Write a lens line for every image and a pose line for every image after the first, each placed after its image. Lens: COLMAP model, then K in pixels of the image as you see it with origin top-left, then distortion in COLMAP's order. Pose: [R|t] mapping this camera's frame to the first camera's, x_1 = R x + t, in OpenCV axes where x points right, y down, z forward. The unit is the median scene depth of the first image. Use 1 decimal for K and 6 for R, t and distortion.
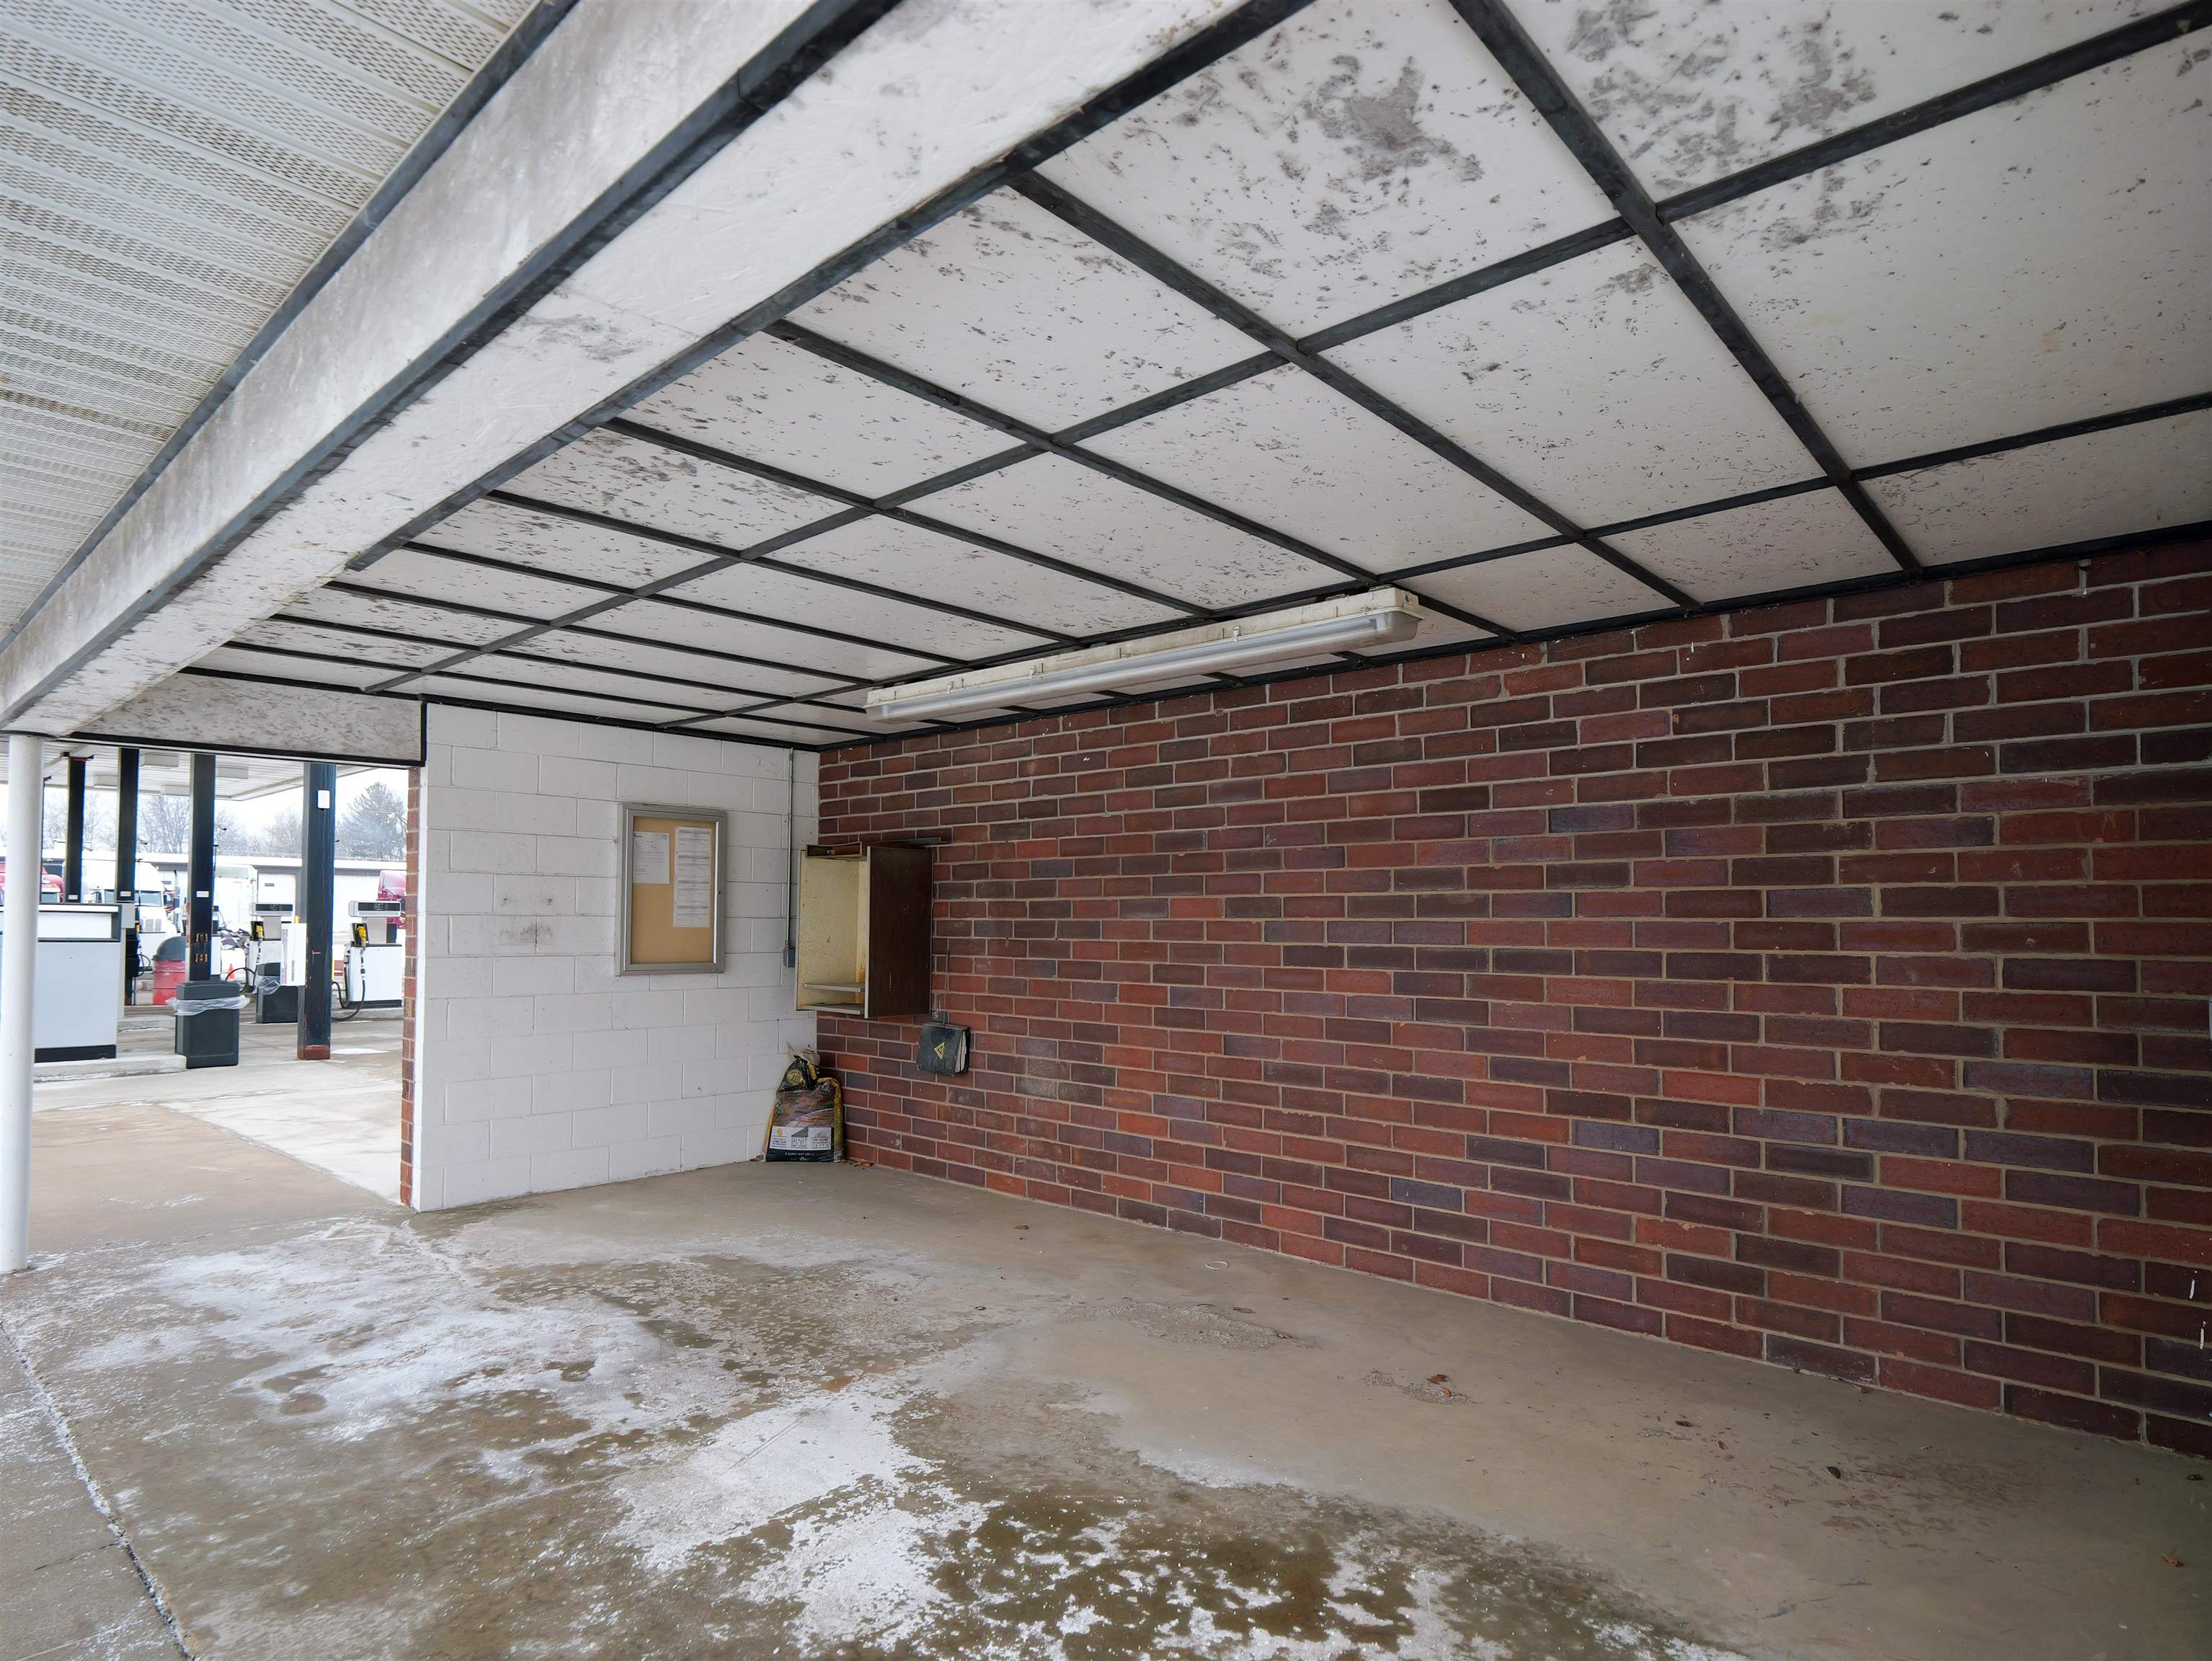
lens RADIAL K [[1200.0, 0, 1087.0], [0, 1200.0, 899.2], [0, 0, 1]] dist [-0.001808, -0.002295]
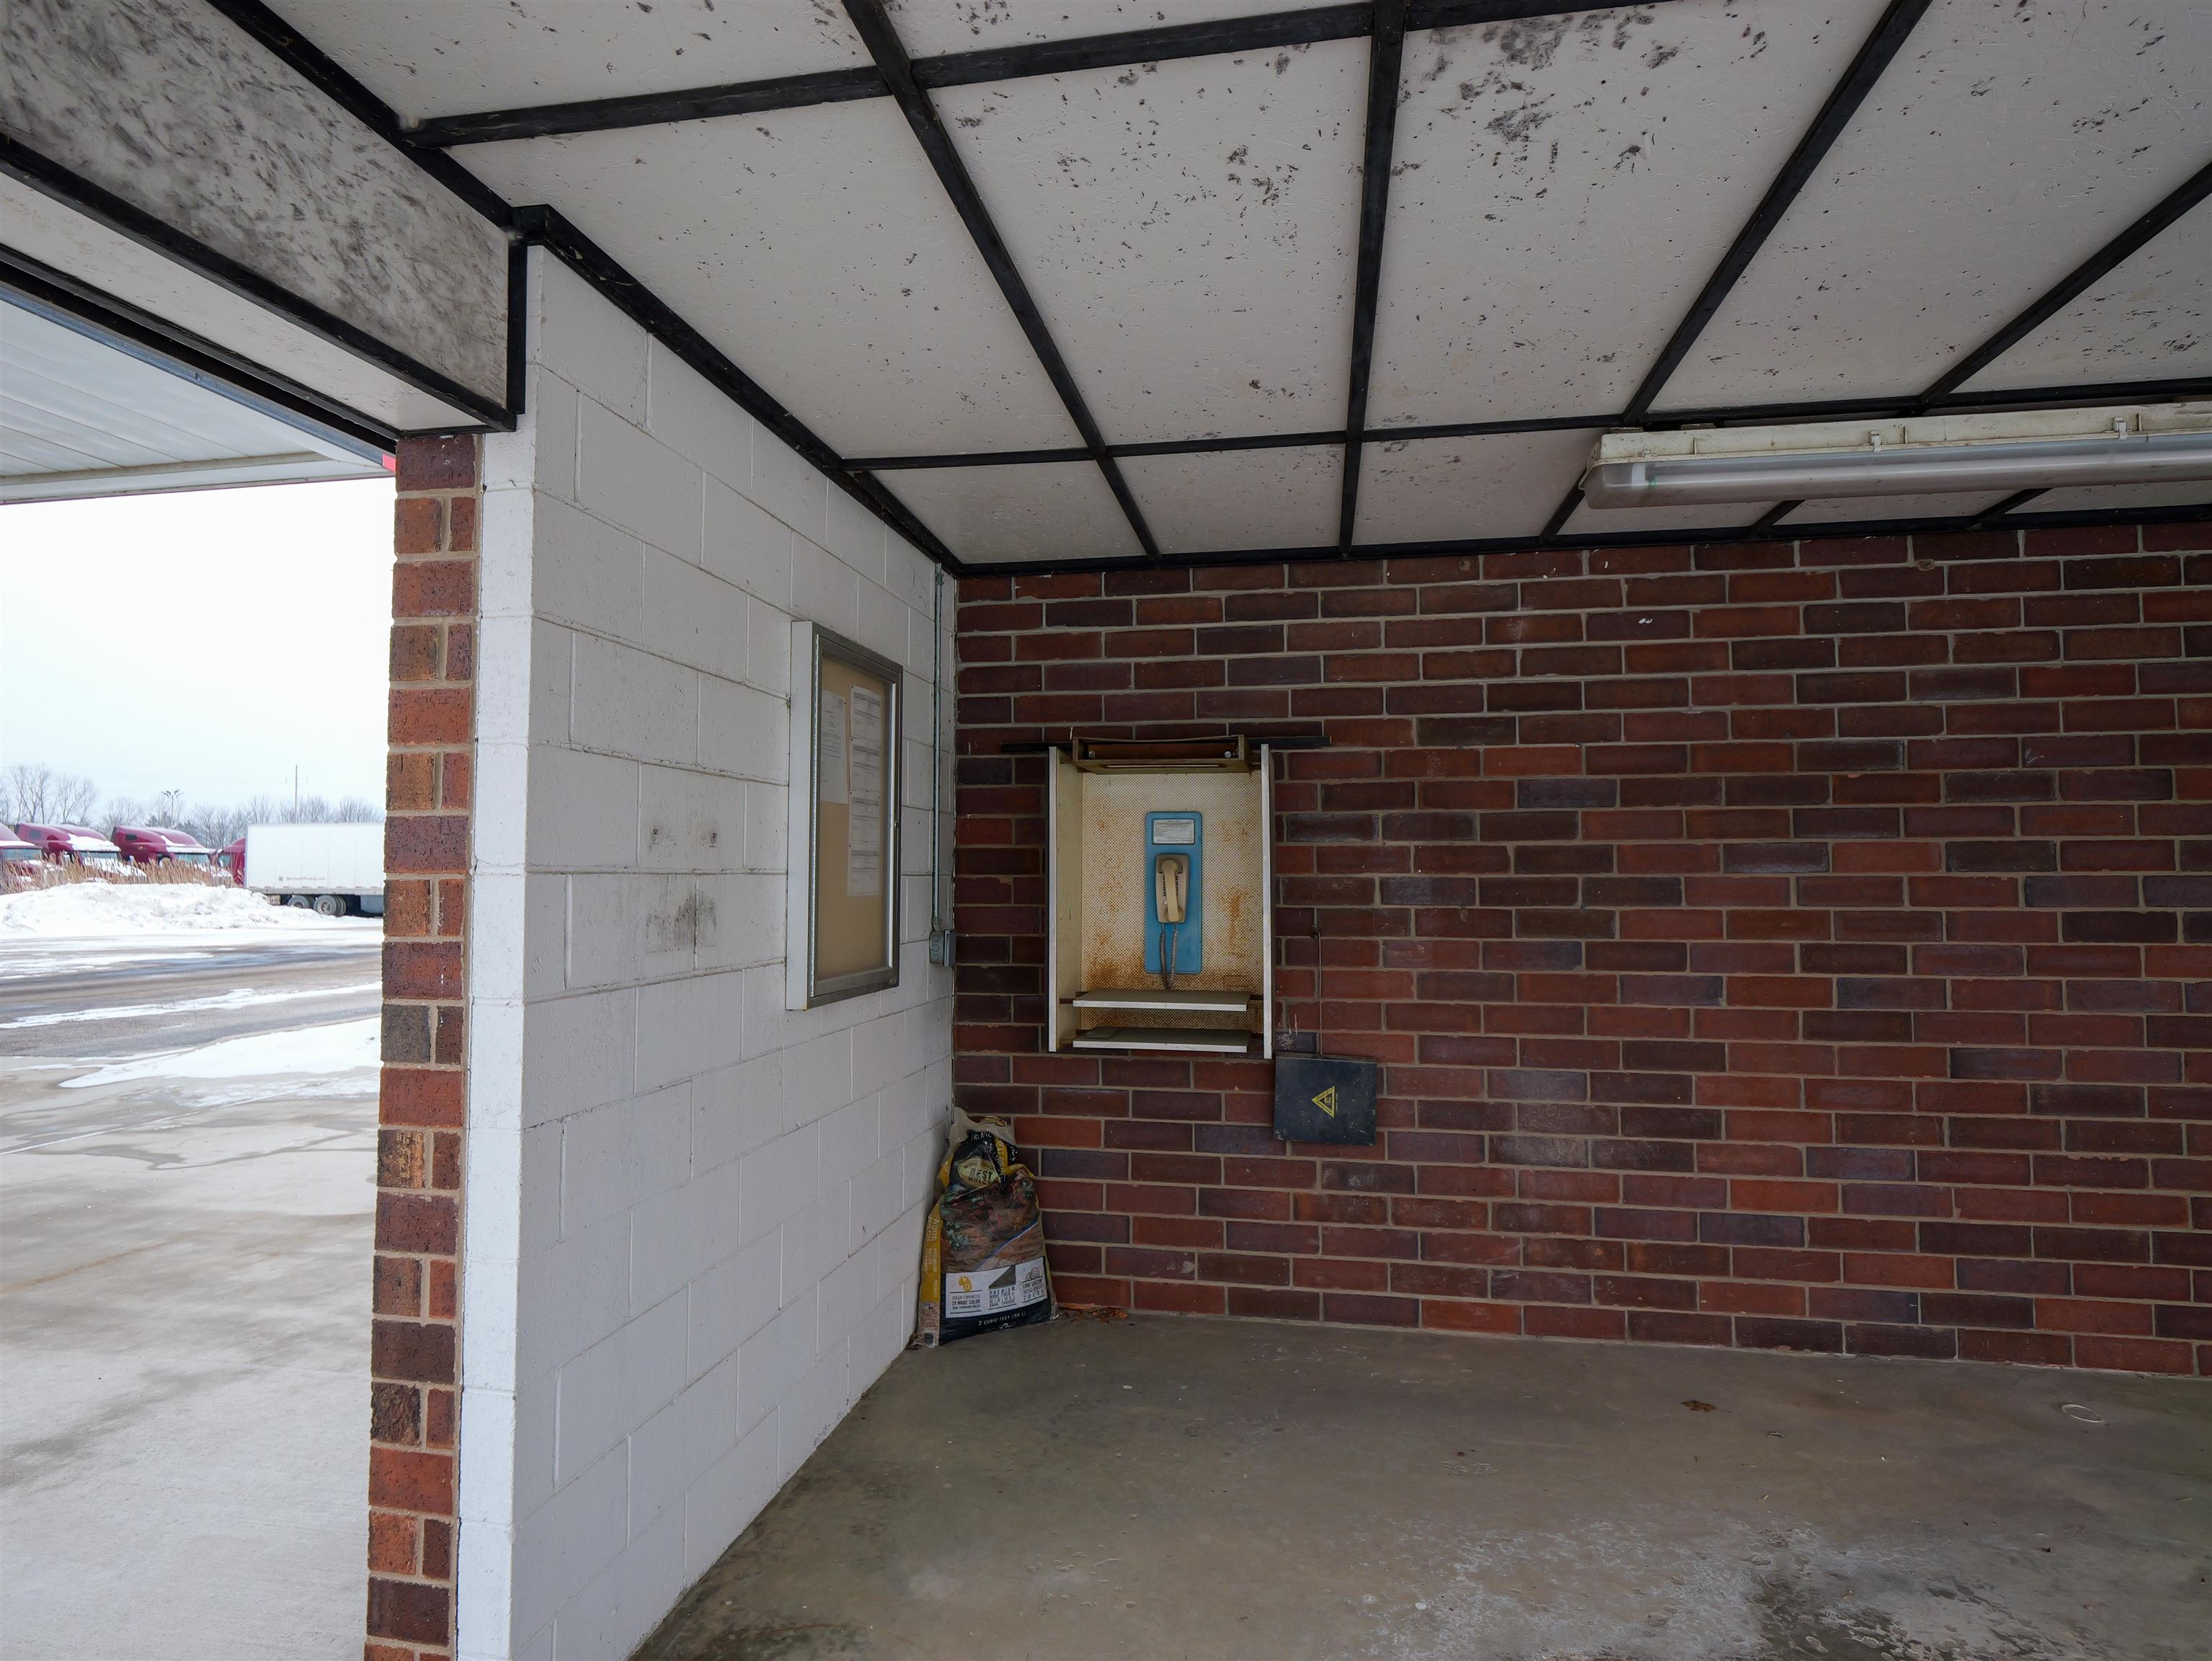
lens RADIAL K [[1200.0, 0, 1105.3], [0, 1200.0, 827.3], [0, 0, 1]] dist [-0.001808, -0.002295]
pose [[0.849320, 0.014886, 0.527668, -0.610332], [-0.004666, 0.999775, -0.020695, 0.006501], [-0.527858, 0.015115, 0.849198, 0.655503]]
